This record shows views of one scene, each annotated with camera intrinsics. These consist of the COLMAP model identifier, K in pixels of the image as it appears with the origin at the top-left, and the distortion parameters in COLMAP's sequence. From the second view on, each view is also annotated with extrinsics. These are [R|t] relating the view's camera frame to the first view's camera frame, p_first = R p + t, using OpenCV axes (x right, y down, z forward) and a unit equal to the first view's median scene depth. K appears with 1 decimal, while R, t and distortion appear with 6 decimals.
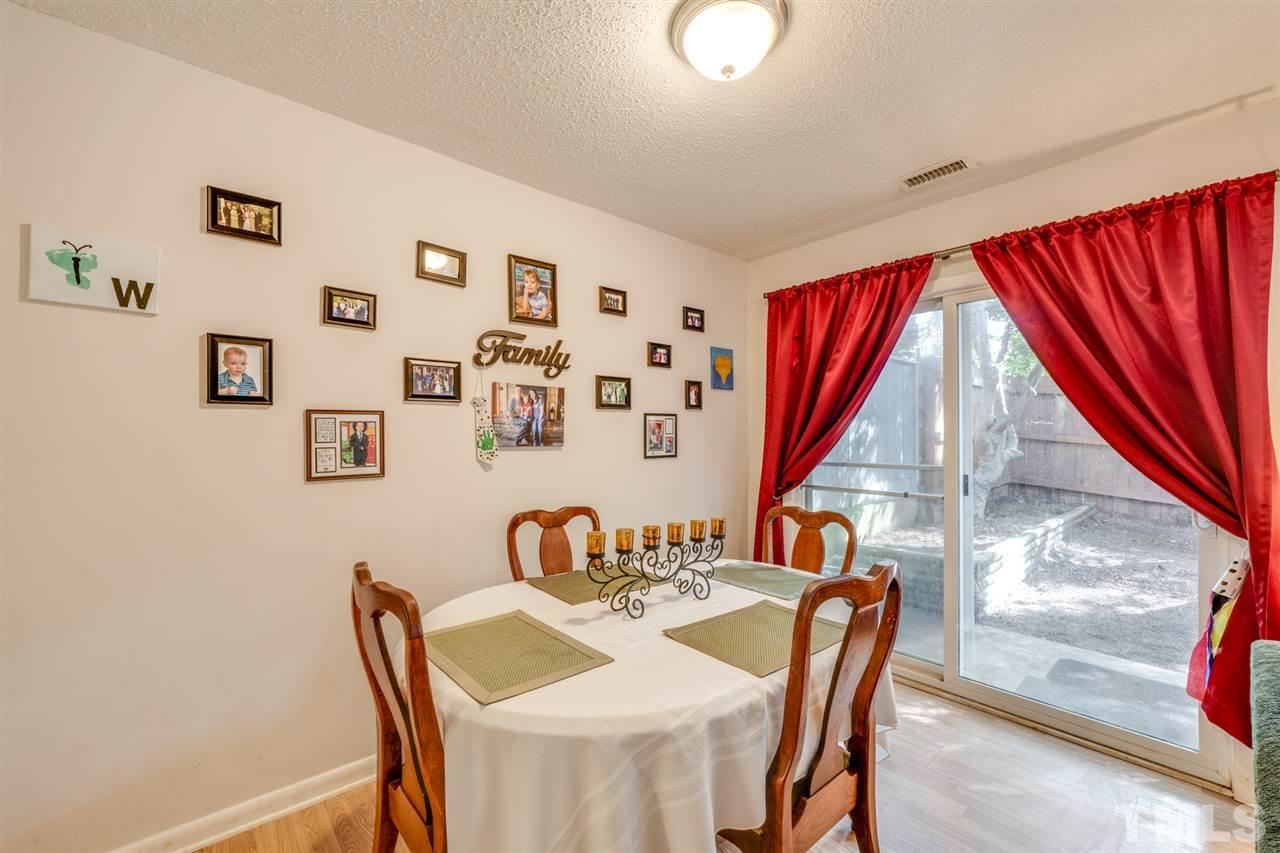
lens RADIAL K [[517.4, 0, 634.2], [0, 517.4, 430.5], [0, 0, 1]] dist [-0.003802, 0.000235]
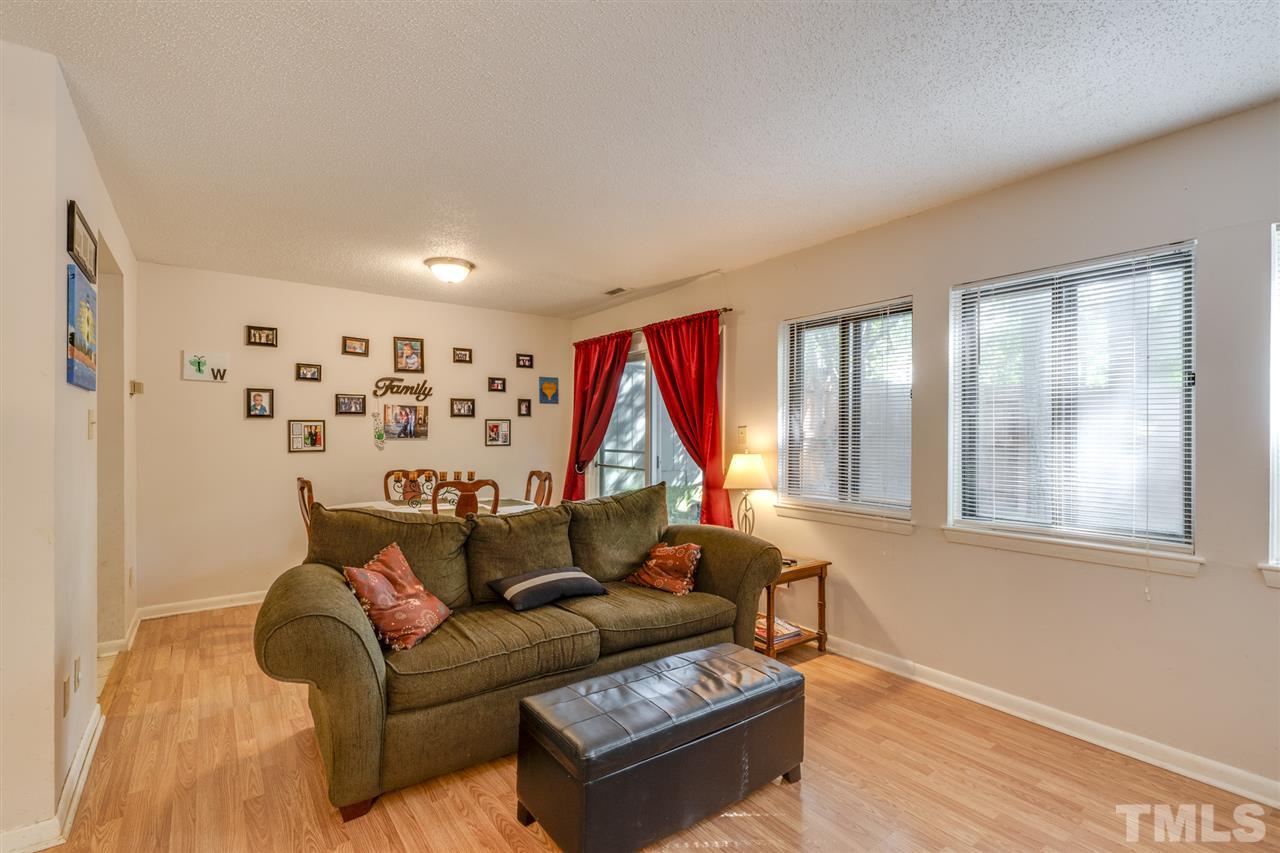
lens RADIAL K [[588.0, 0, 638.4], [0, 588.0, 428.9], [0, 0, 1]] dist [0.001593, 0.000045]
pose [[0.997491, 0.000449, -0.070788, 0.804977], [-0.000446, 1.000000, 0.000052, -0.002816], [0.070788, -0.000020, 0.997491, -1.090001]]
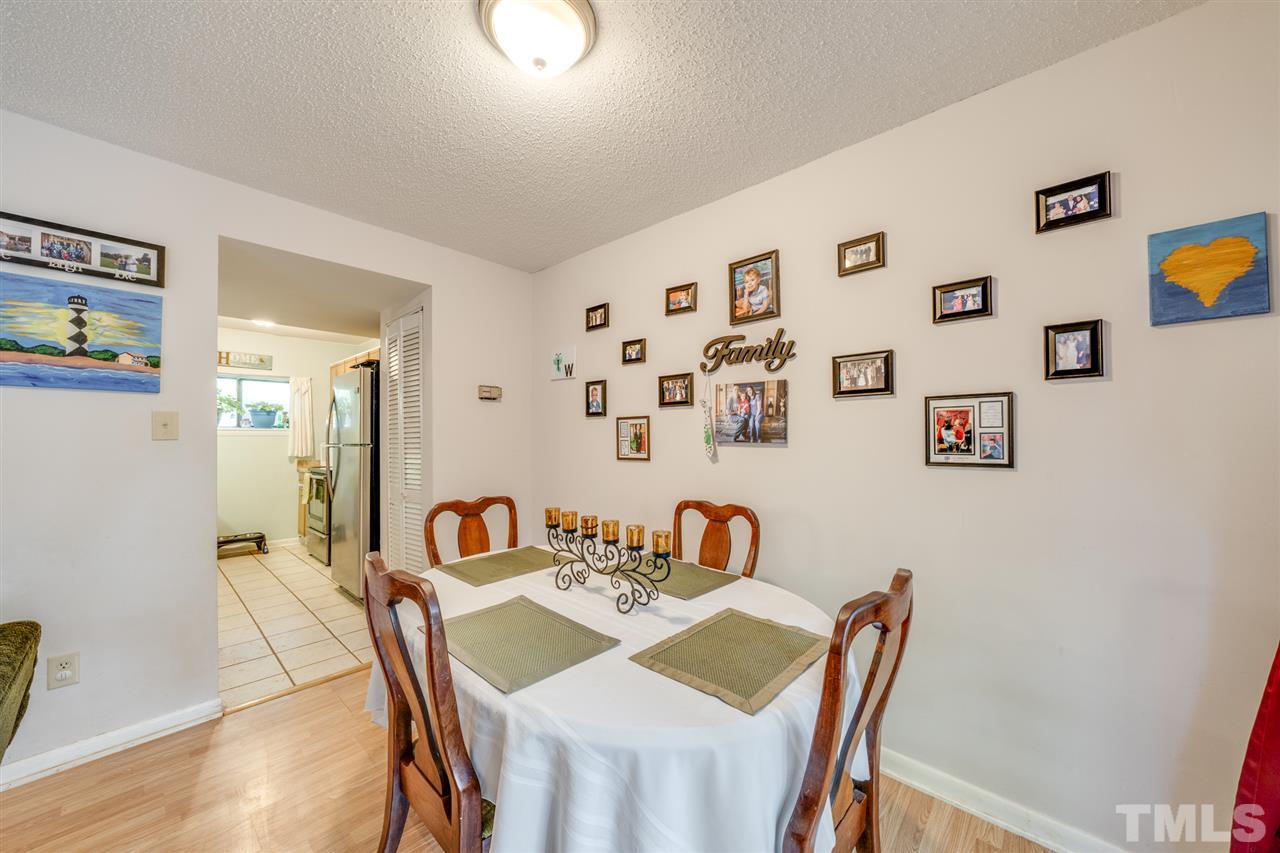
lens RADIAL K [[464.5, 0, 635.3], [0, 464.5, 429.1], [0, 0, 1]] dist [-0.006310, -0.000067]
pose [[0.111326, -0.015189, -0.993668, 0.692876], [0.010476, 0.999846, -0.014110, 0.014988], [0.993729, -0.008839, 0.111468, 0.690861]]
